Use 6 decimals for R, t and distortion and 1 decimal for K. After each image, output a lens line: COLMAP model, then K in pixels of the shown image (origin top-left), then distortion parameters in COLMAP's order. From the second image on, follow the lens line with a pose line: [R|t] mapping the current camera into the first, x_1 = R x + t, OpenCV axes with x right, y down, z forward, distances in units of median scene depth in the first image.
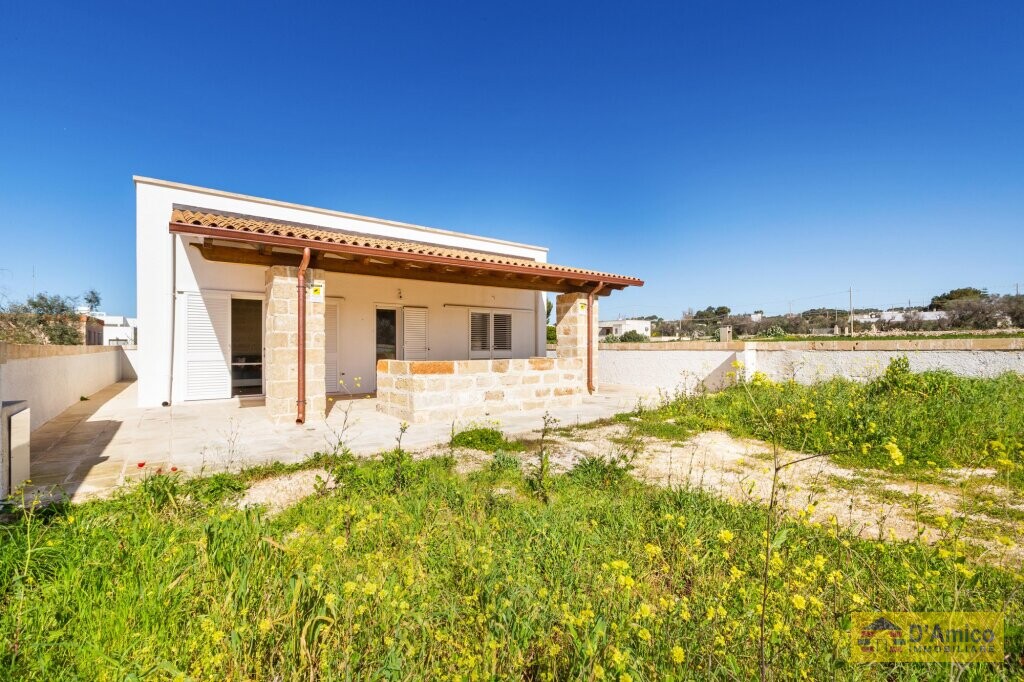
lens RADIAL K [[450.9, 0, 512.8], [0, 450.9, 338.5], [0, 0, 1]] dist [0.000341, -0.000192]
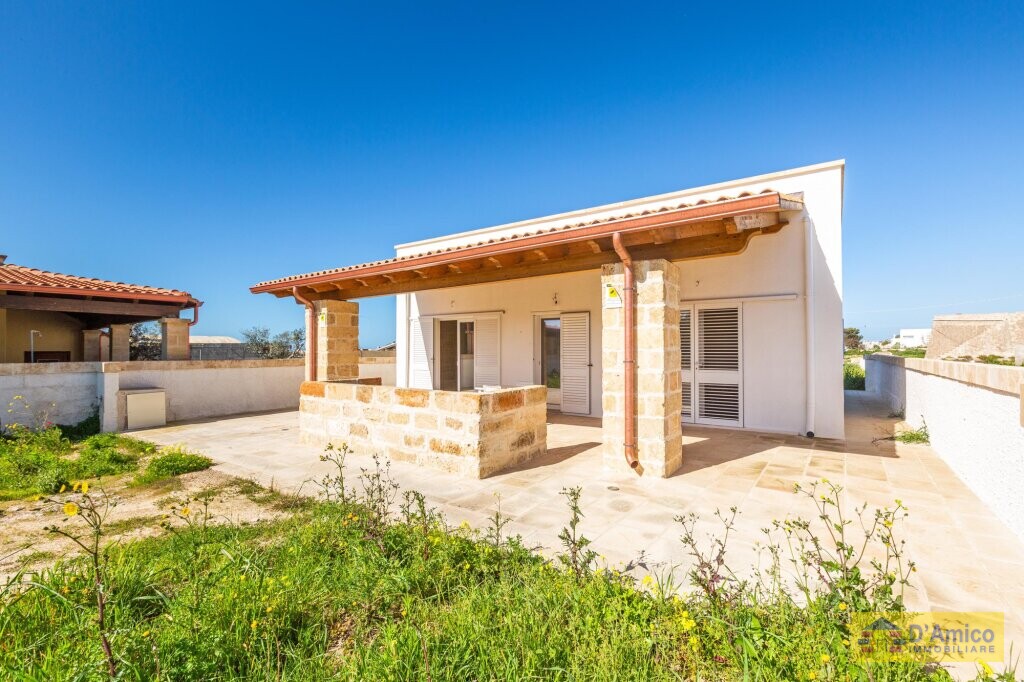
lens RADIAL K [[450.9, 0, 512.8], [0, 450.9, 338.5], [0, 0, 1]] dist [0.000341, -0.000192]
pose [[0.311666, -0.026070, -0.949834, 0.737420], [0.019519, 0.999588, -0.021031, -0.011795], [0.949991, -0.011986, 0.312047, 0.934819]]
